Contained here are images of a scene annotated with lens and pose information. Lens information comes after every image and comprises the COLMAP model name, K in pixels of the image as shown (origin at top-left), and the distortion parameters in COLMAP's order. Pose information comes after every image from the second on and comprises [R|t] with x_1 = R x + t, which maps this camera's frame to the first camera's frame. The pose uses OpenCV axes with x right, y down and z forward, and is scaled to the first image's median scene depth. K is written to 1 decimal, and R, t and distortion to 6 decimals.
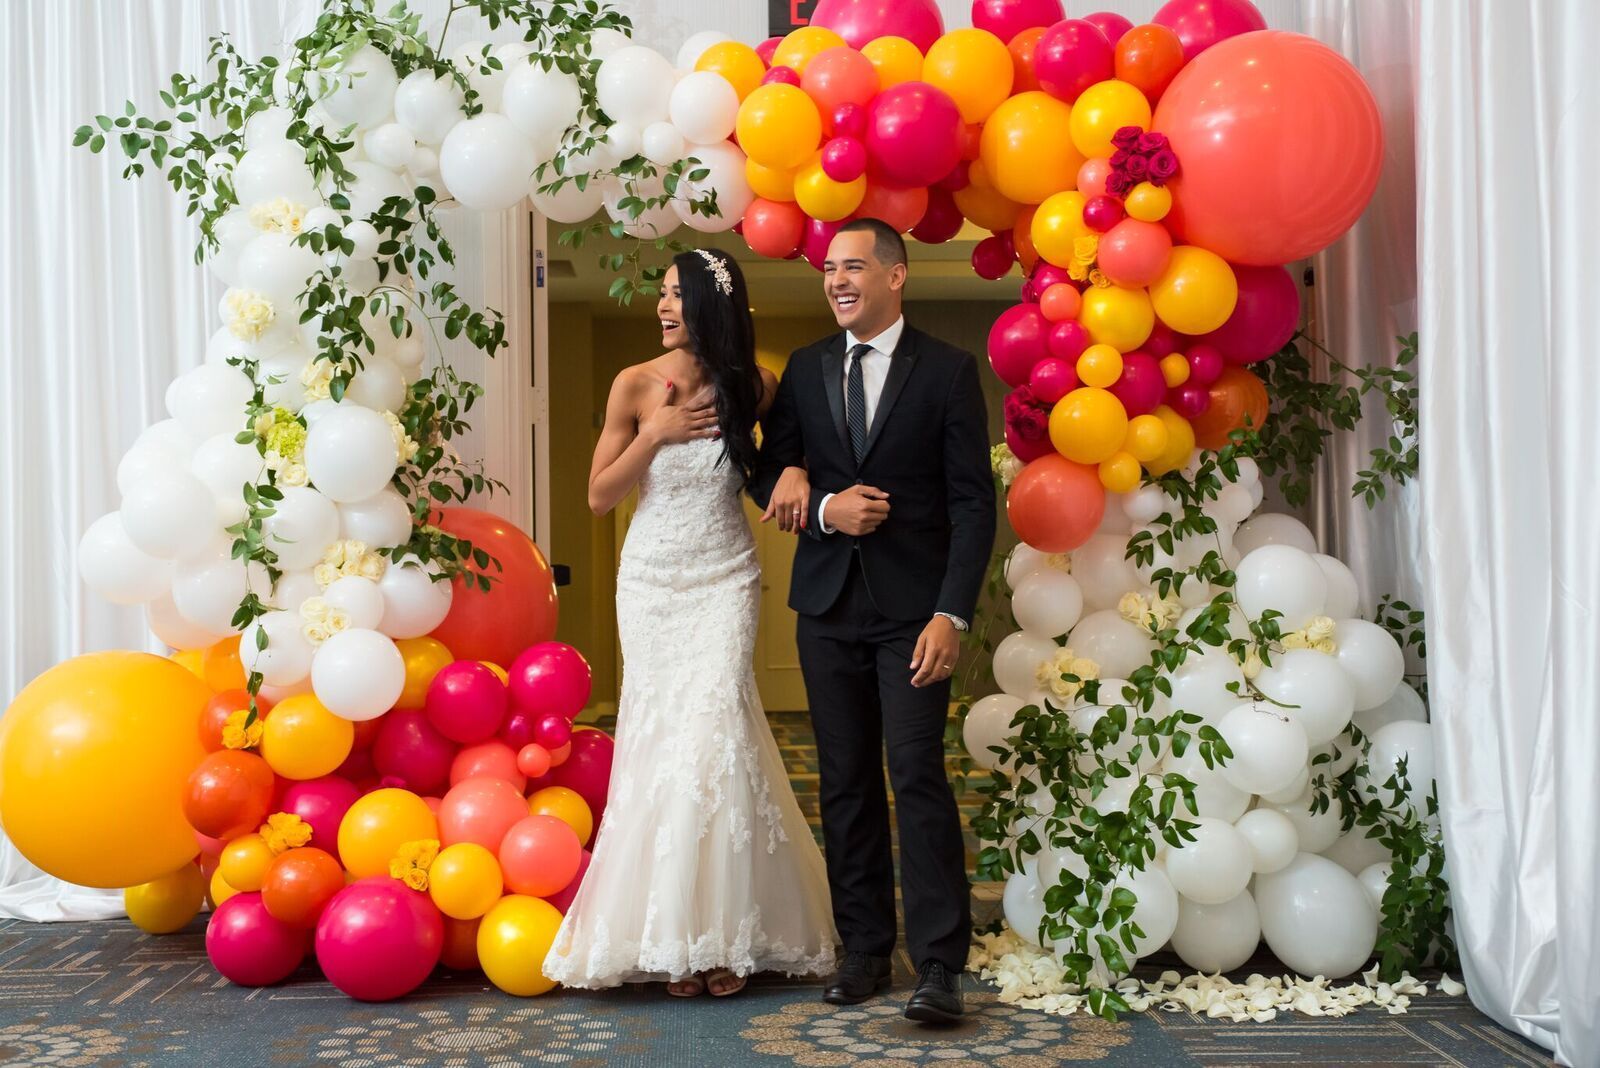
lens RADIAL K [[2065.8, 0, 810.8], [0, 2065.8, 522.6], [0, 0, 1]] dist [0.044973, 0.000000]
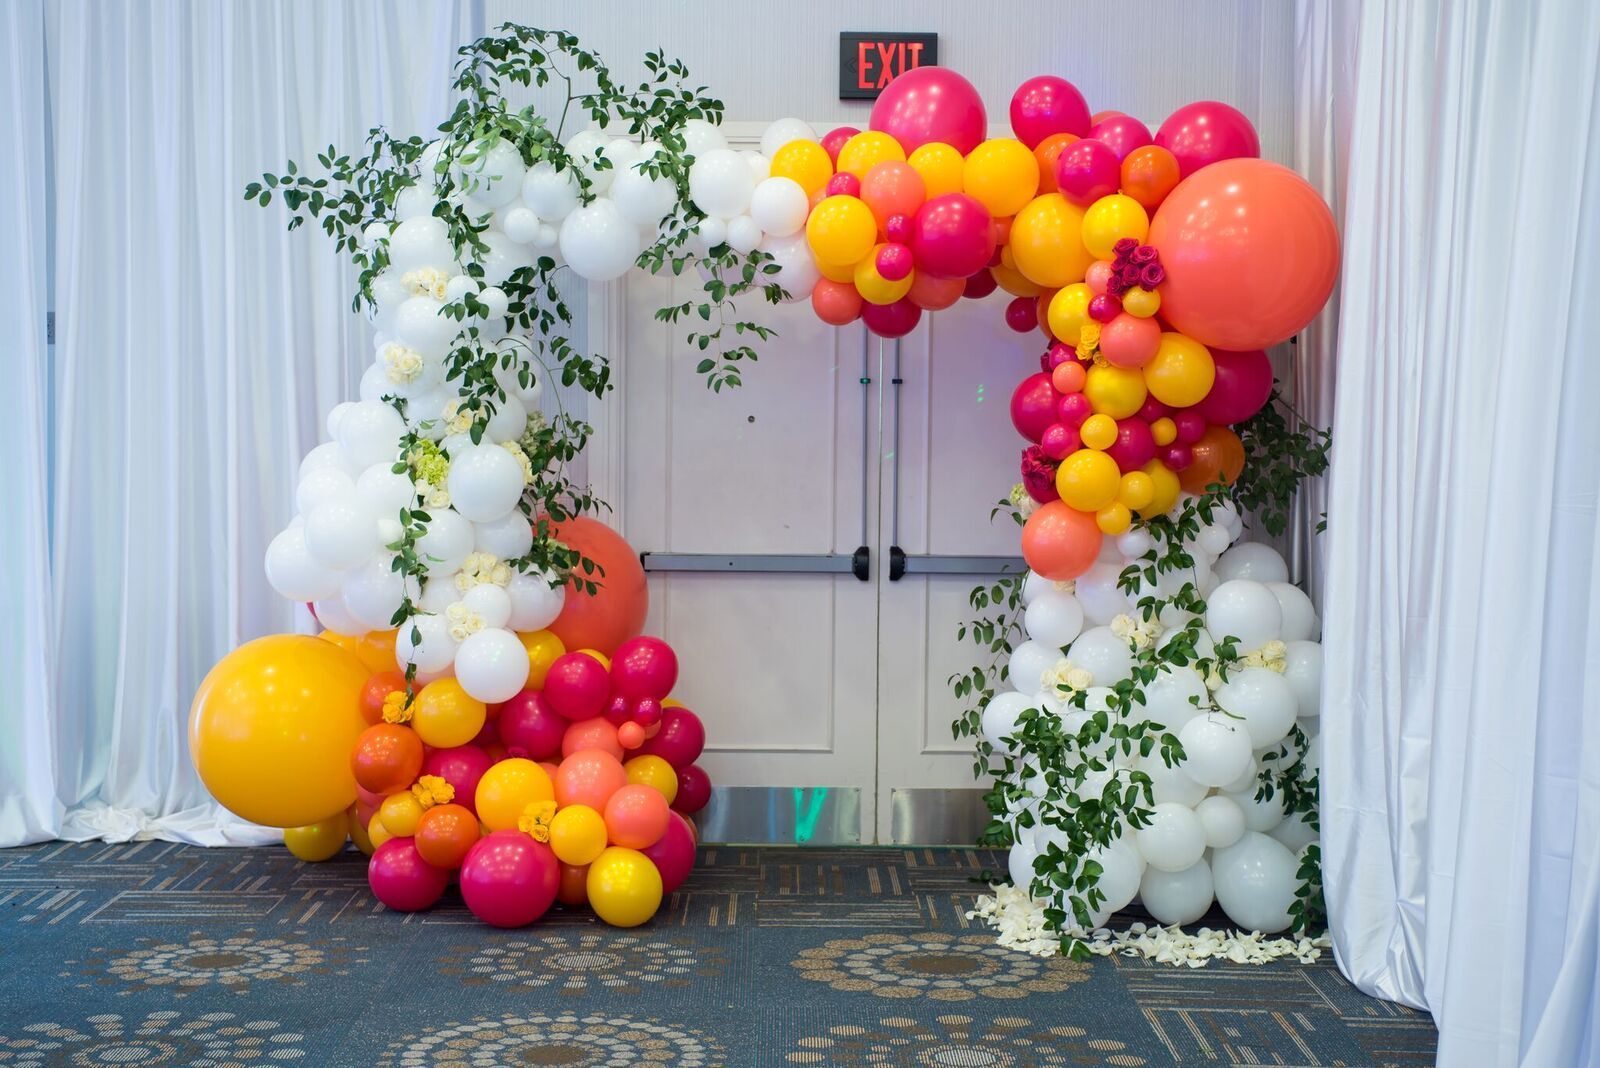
lens RADIAL K [[2511.2, 0, 813.9], [0, 2511.2, 526.6], [0, 0, 1]] dist [0.121940, 0.000000]
pose [[0.998964, 0.023868, -0.038741, 0.030300], [-0.020641, 0.996448, 0.081645, -0.136292], [0.040552, -0.080761, 0.995908, -0.483918]]
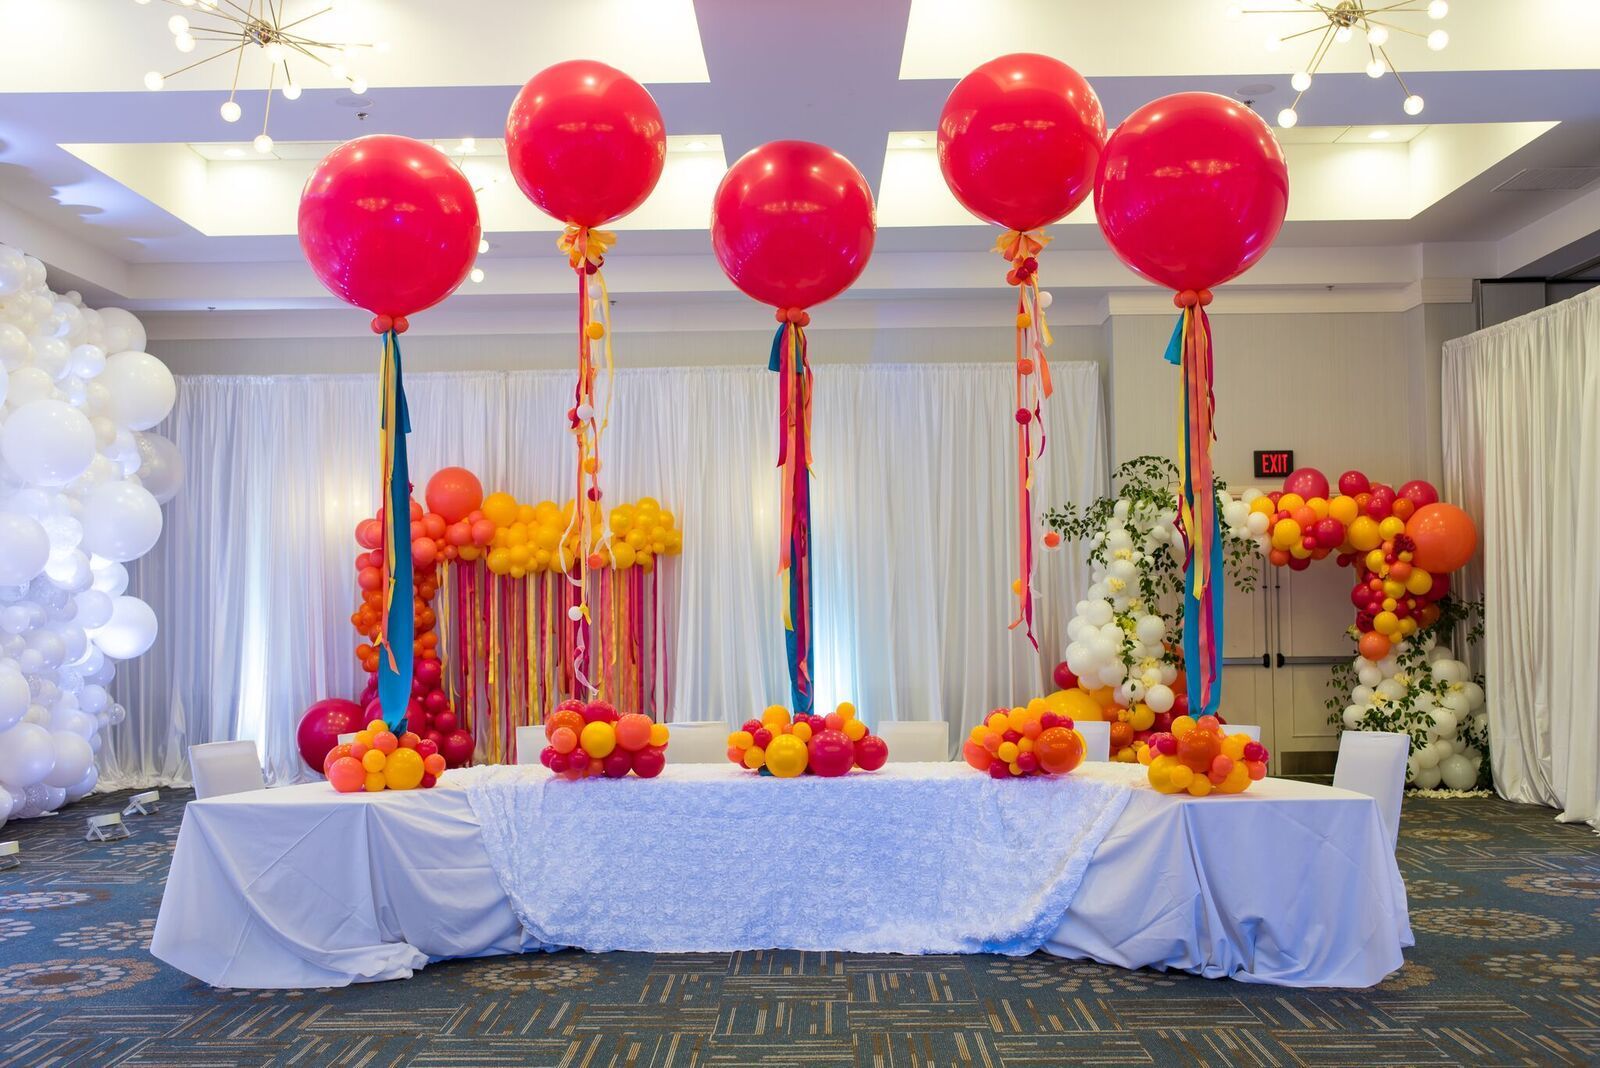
lens RADIAL K [[1812.6, 0, 813.2], [0, 1812.6, 533.8], [0, 0, 1]] dist [0.023459, 0.000000]
pose [[0.999183, -0.002725, -0.040324, -0.647526], [0.002556, 0.999988, -0.004239, -0.175931], [0.040335, 0.004133, 0.999178, -1.886669]]
